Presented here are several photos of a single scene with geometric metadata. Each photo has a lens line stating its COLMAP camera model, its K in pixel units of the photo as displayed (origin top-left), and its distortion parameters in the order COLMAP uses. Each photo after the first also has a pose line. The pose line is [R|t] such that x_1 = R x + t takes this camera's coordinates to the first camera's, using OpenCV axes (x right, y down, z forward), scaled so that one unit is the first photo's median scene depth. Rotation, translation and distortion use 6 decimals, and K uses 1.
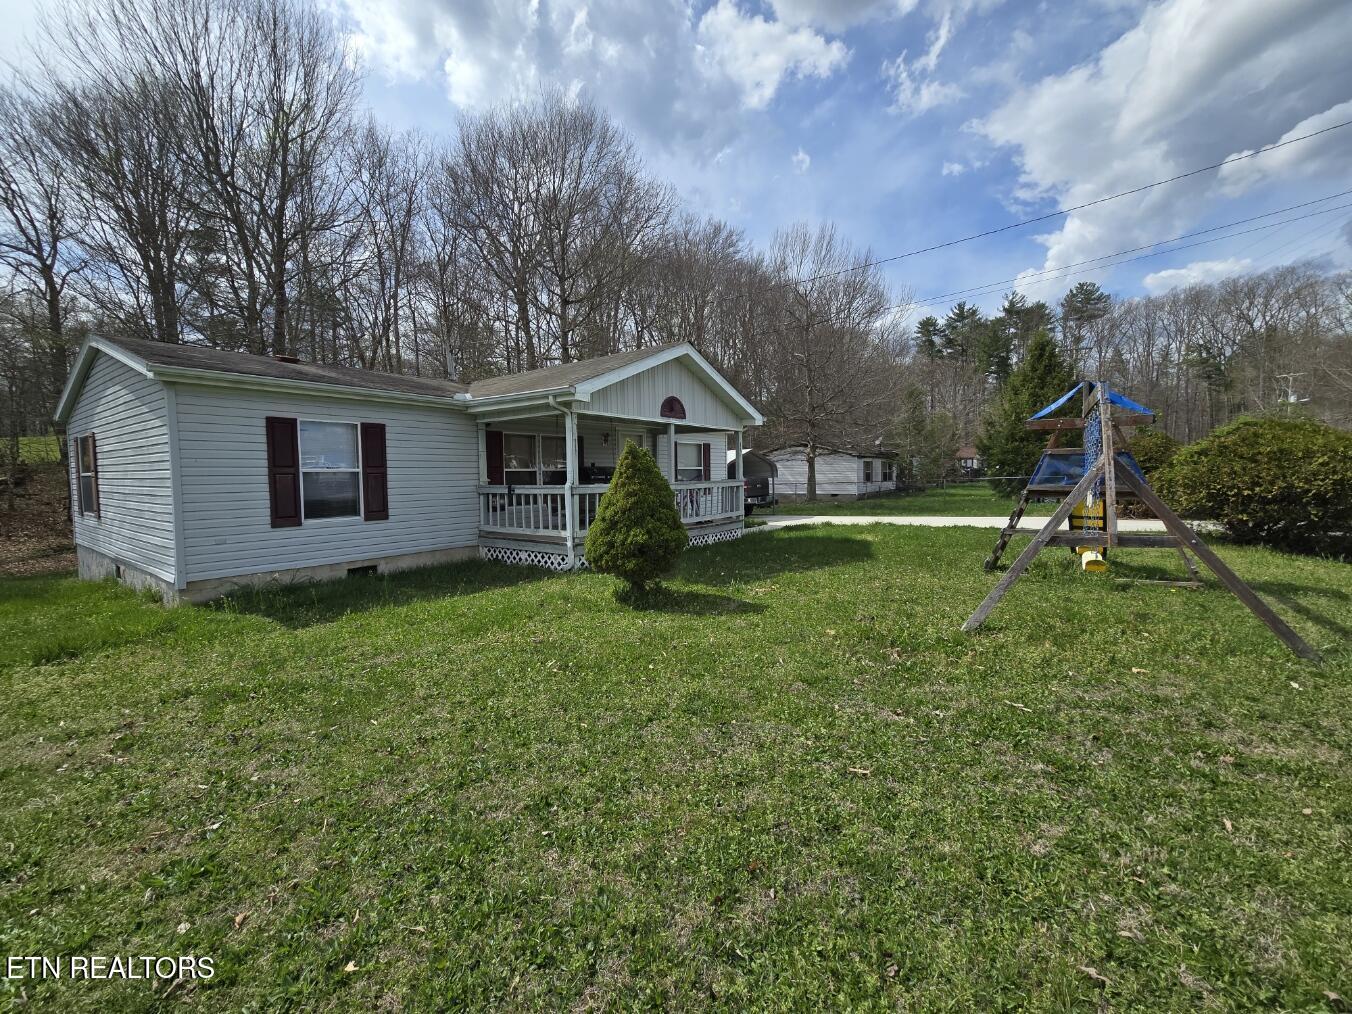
lens RADIAL K [[546.6, 0, 670.0], [0, 546.6, 501.8], [0, 0, 1]] dist [0.000246, -0.000041]
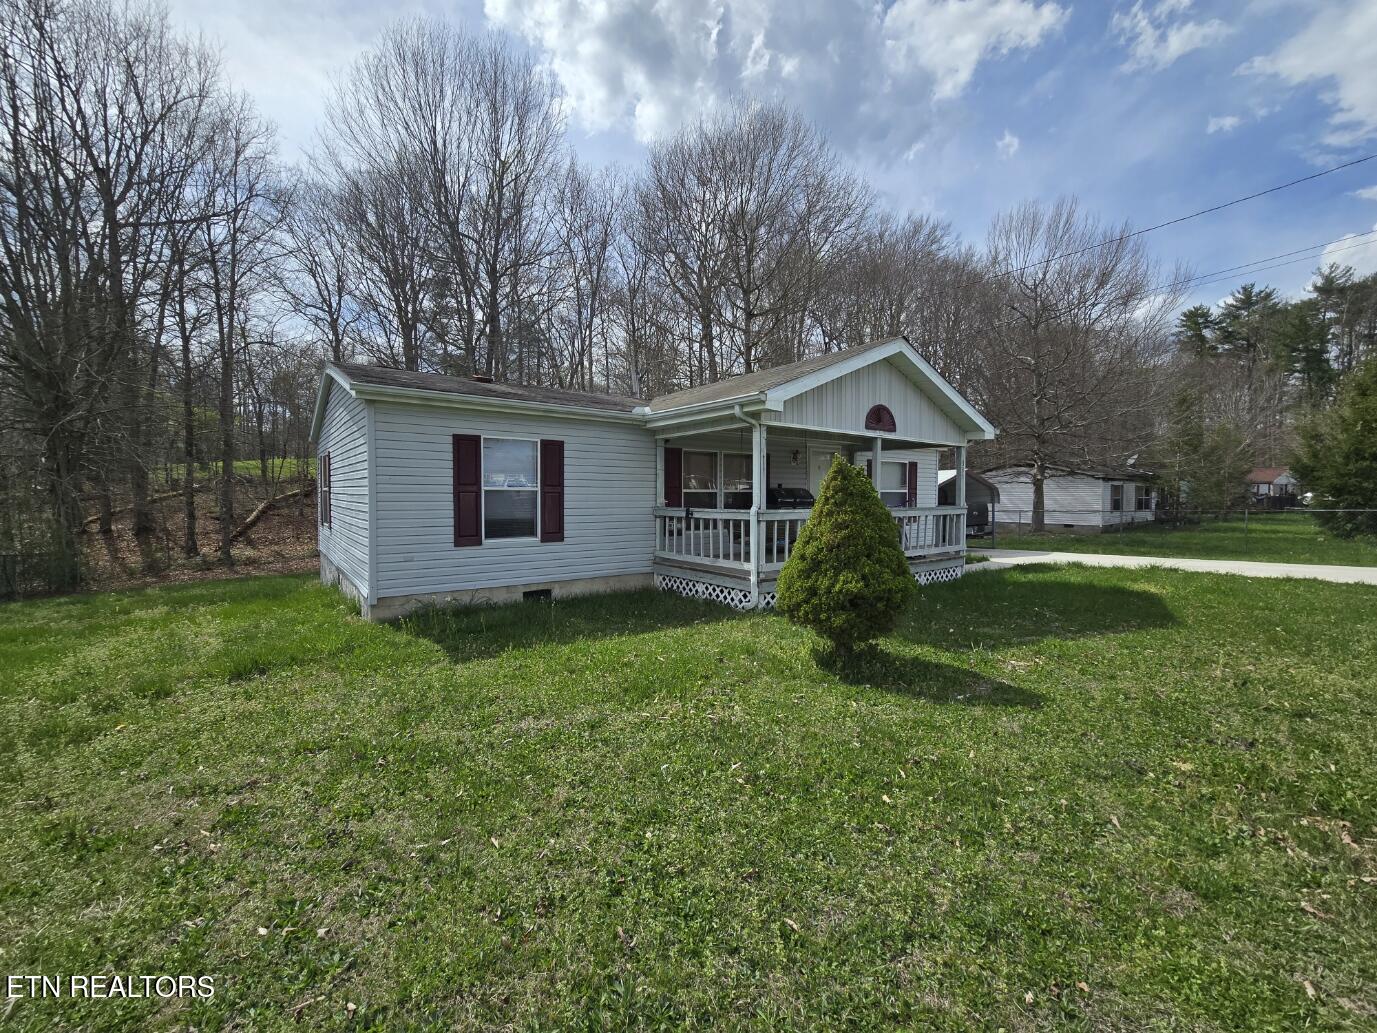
lens RADIAL K [[558.1, 0, 690.0], [0, 558.1, 512.8], [0, 0, 1]] dist [-0.001305, -0.000285]
pose [[0.960007, 0.024838, -0.278873, -0.031849], [-0.029995, 0.999449, -0.014240, -0.008434], [0.278366, 0.022035, 0.960222, 0.112639]]
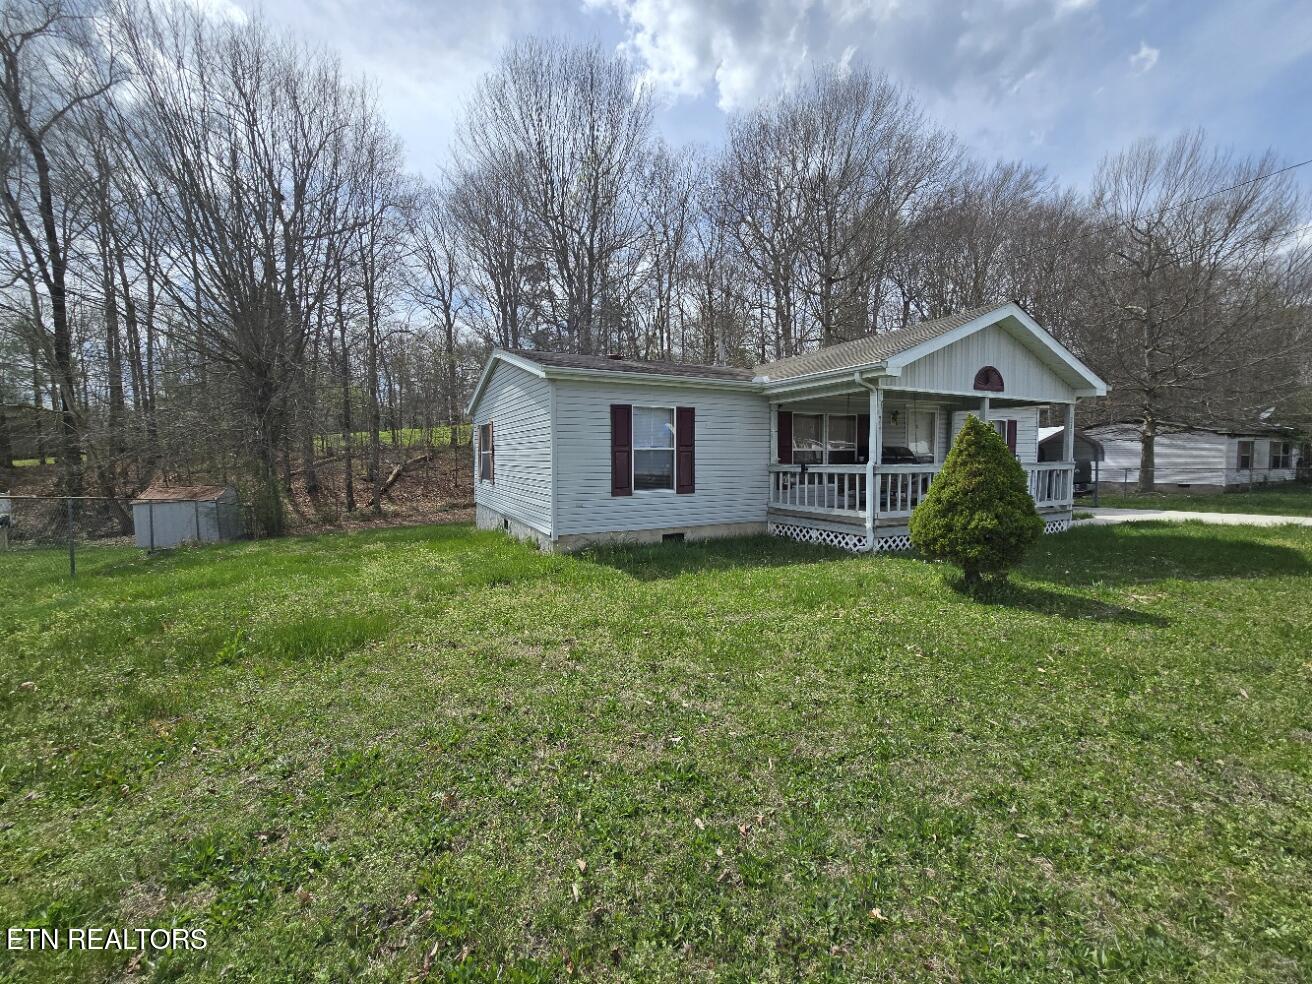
lens RADIAL K [[534.7, 0, 656.0], [0, 534.7, 492.0], [0, 0, 1]] dist [-0.001437, 0.000800]
pose [[0.894842, 0.036751, -0.444867, -0.083765], [-0.029996, 0.999303, 0.022218, 0.007012], [0.445373, -0.006537, 0.895321, -0.012841]]
